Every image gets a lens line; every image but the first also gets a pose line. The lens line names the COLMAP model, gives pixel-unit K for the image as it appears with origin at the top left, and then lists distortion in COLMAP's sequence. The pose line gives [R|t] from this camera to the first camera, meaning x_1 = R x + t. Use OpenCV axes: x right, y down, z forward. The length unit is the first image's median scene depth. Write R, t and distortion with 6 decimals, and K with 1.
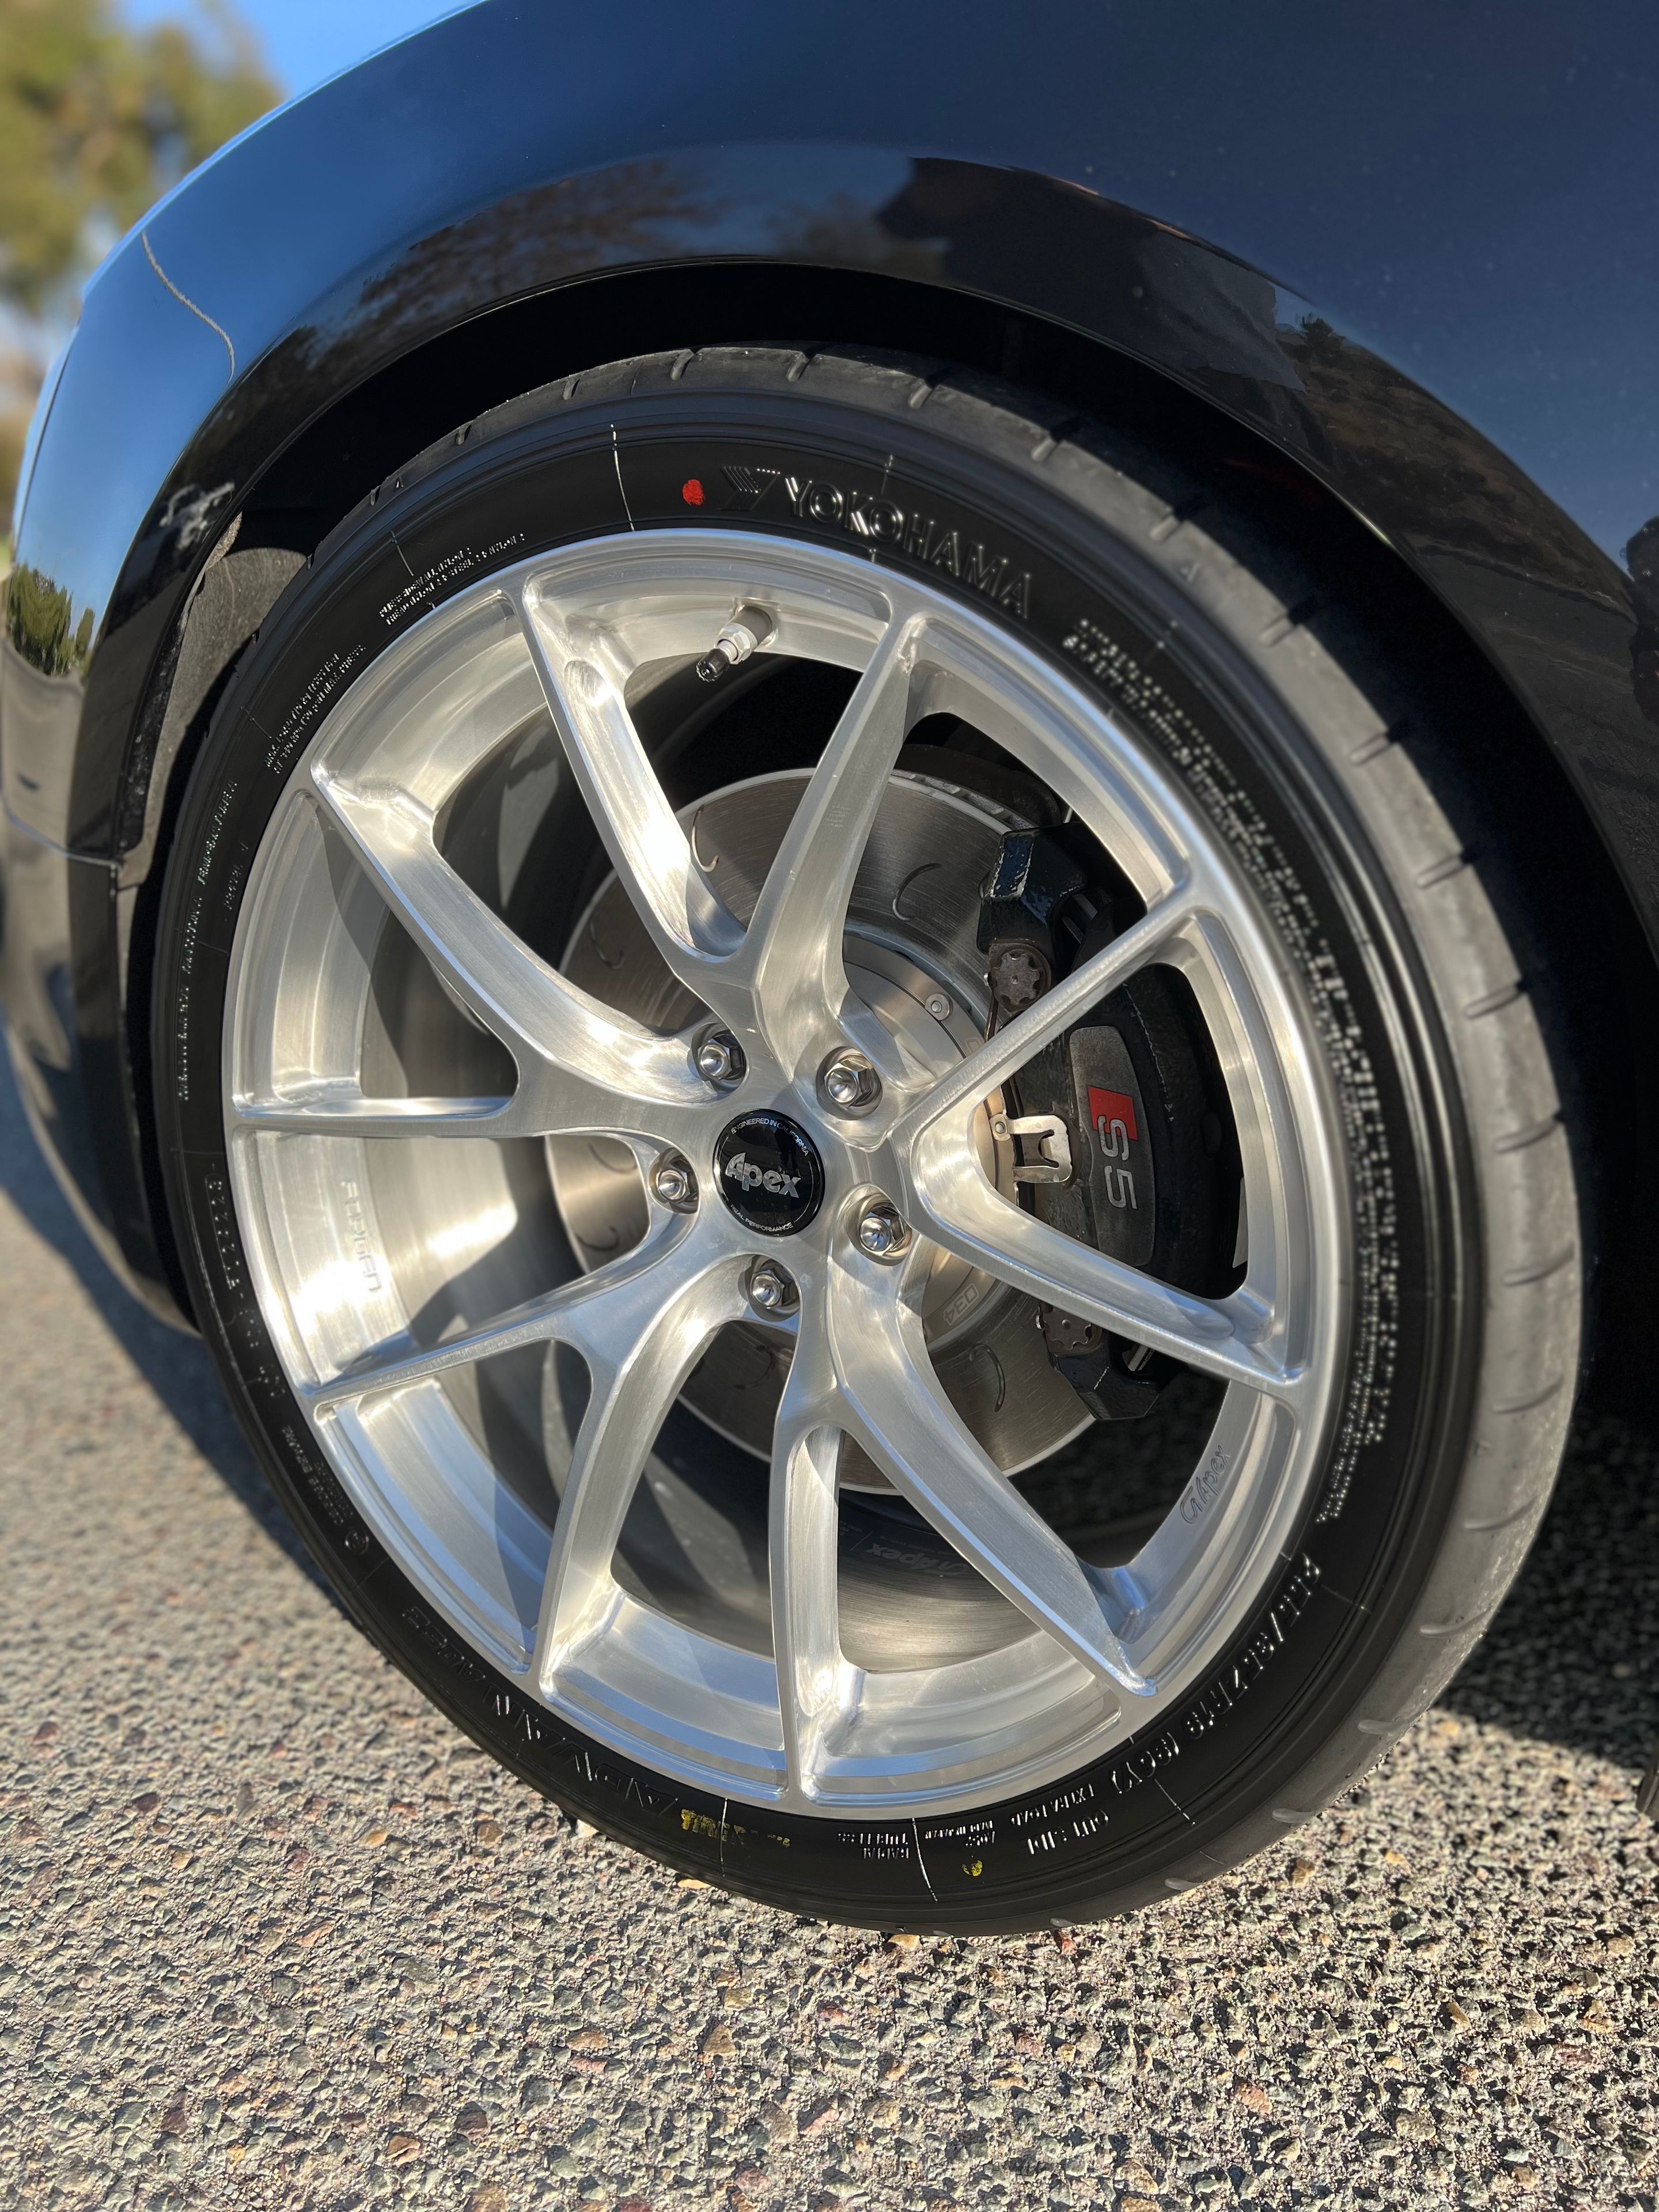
lens RADIAL K [[1681.3, 0, 831.9], [0, 1681.3, 1113.5], [0, 0, 1]] dist [0.061881, -0.074048]
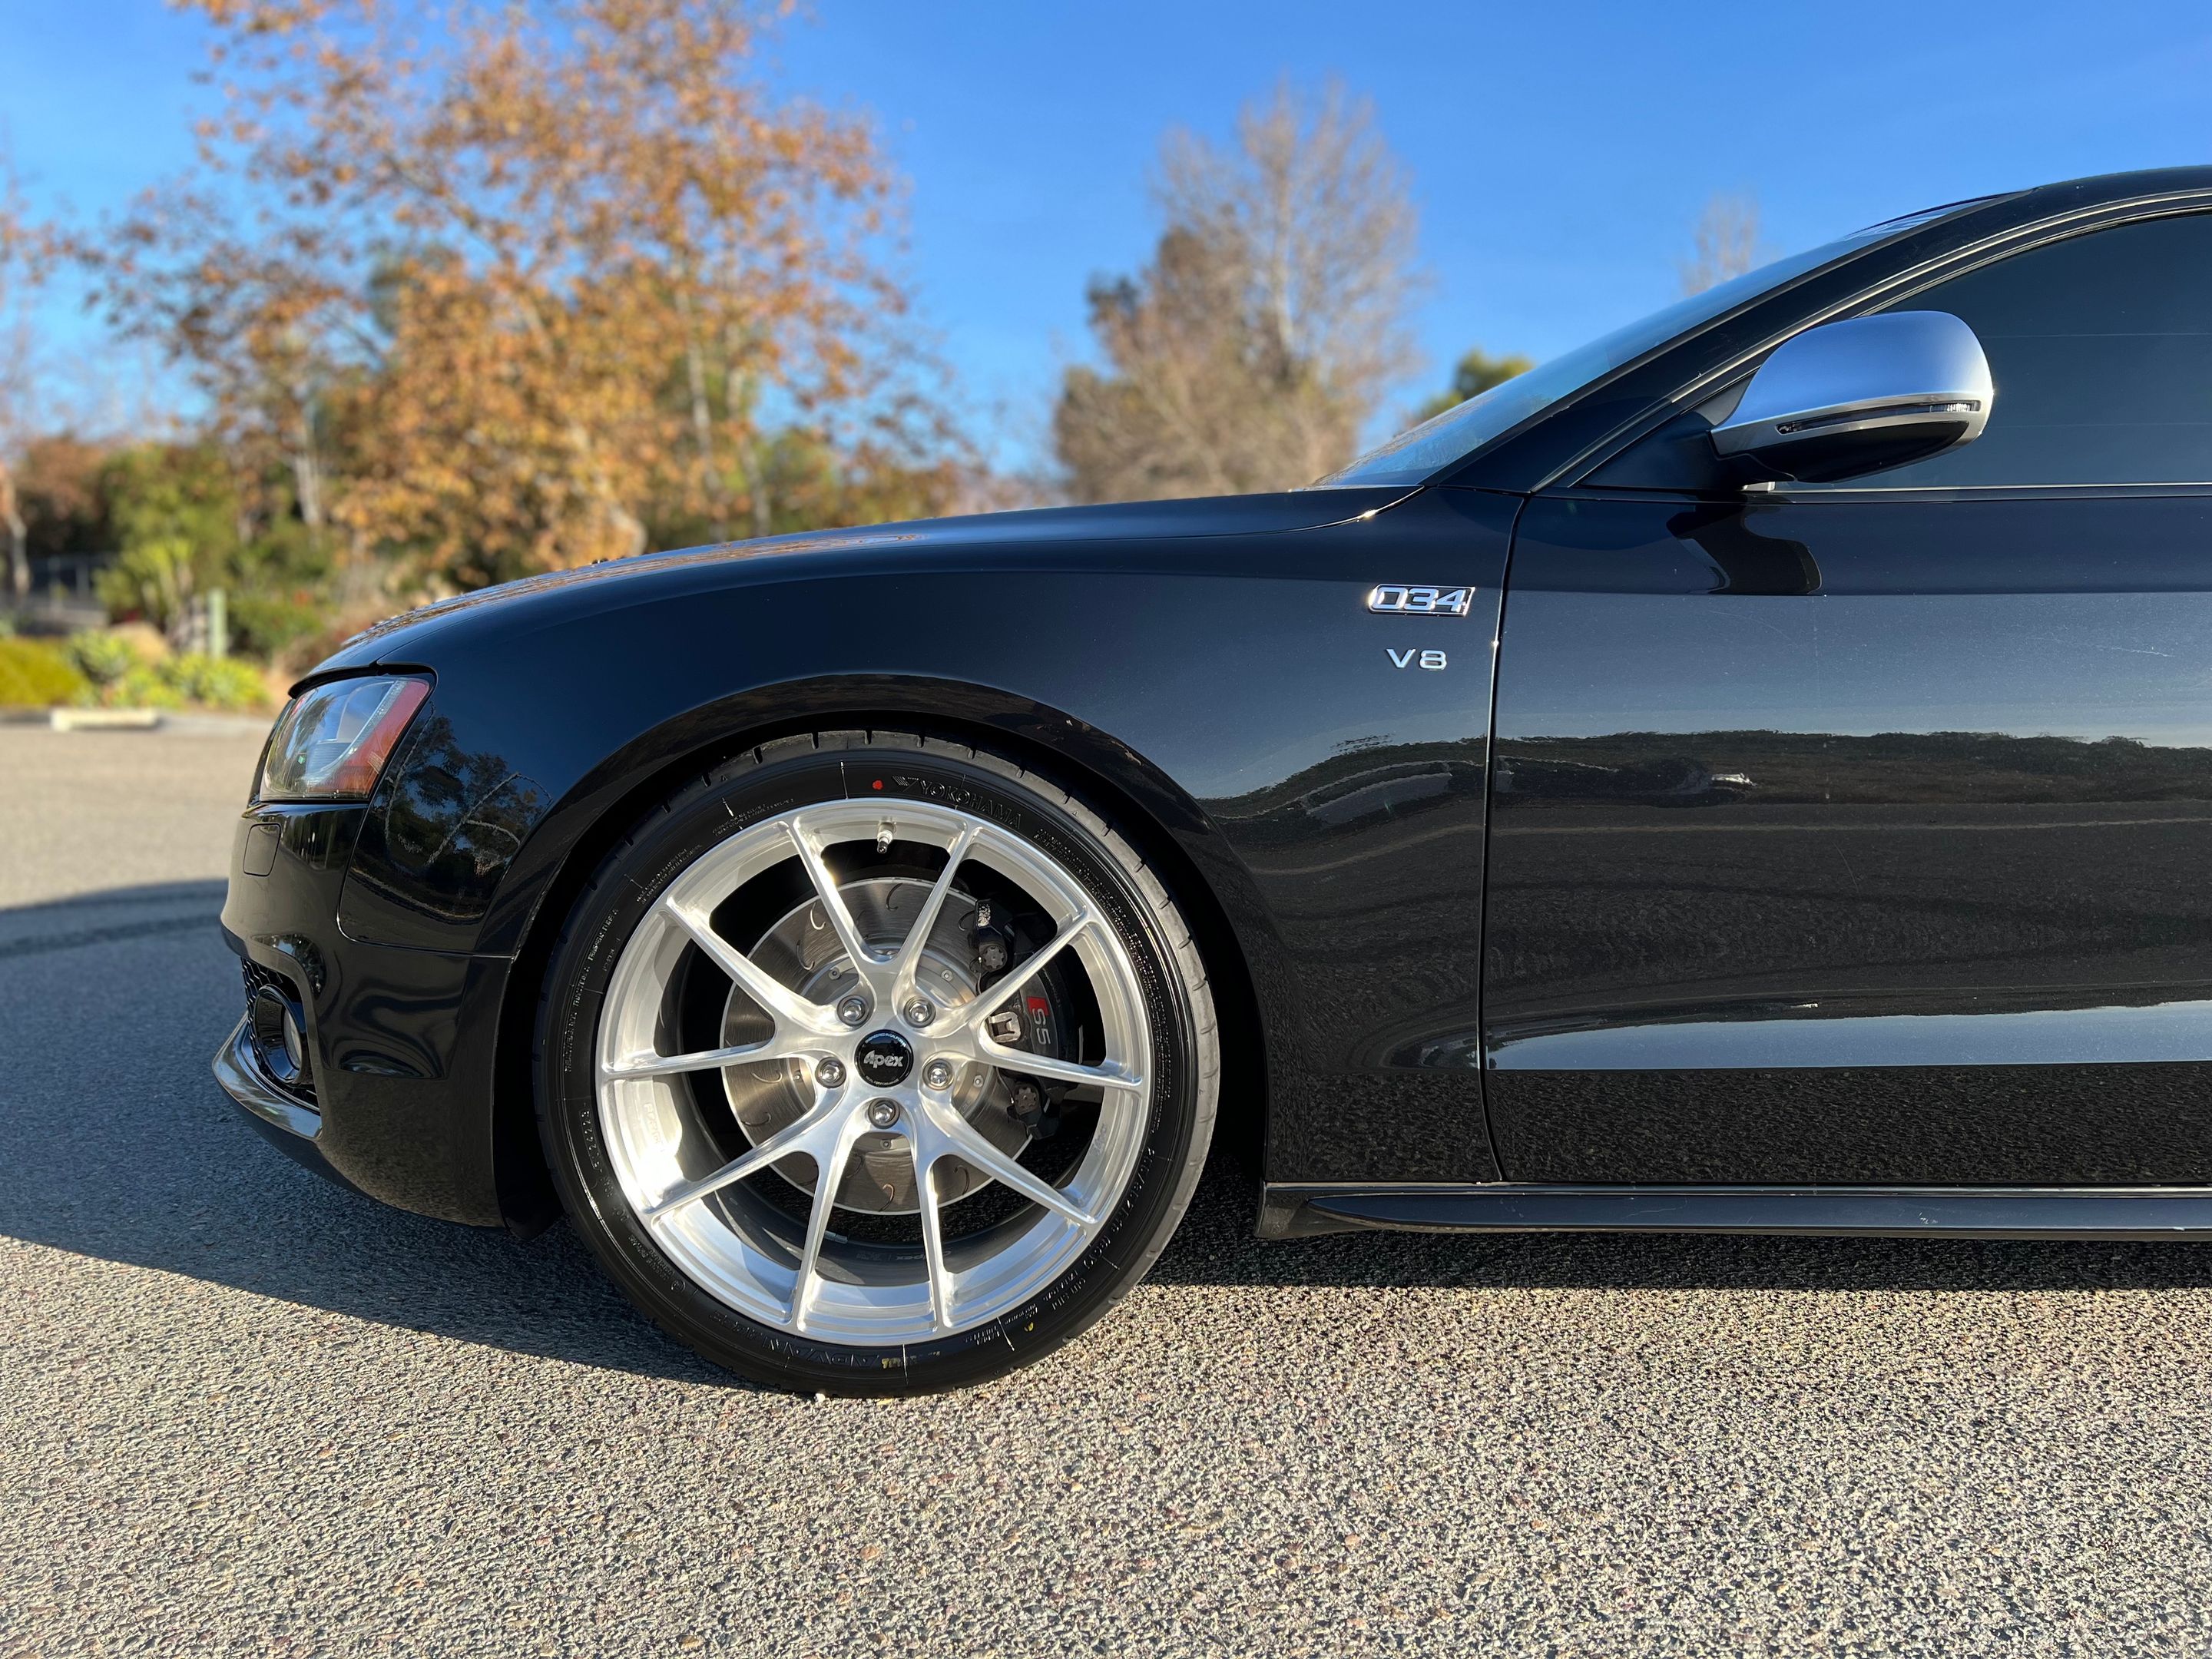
lens RADIAL K [[1681.3, 0, 1108.0], [0, 1681.3, 835.1], [0, 0, 1]] dist [0.061881, -0.074048]
pose [[0.861484, -0.063975, 0.503739, -0.912735], [0.156918, 0.977016, -0.144277, 0.117067], [-0.482931, 0.203339, 0.851722, -1.147240]]
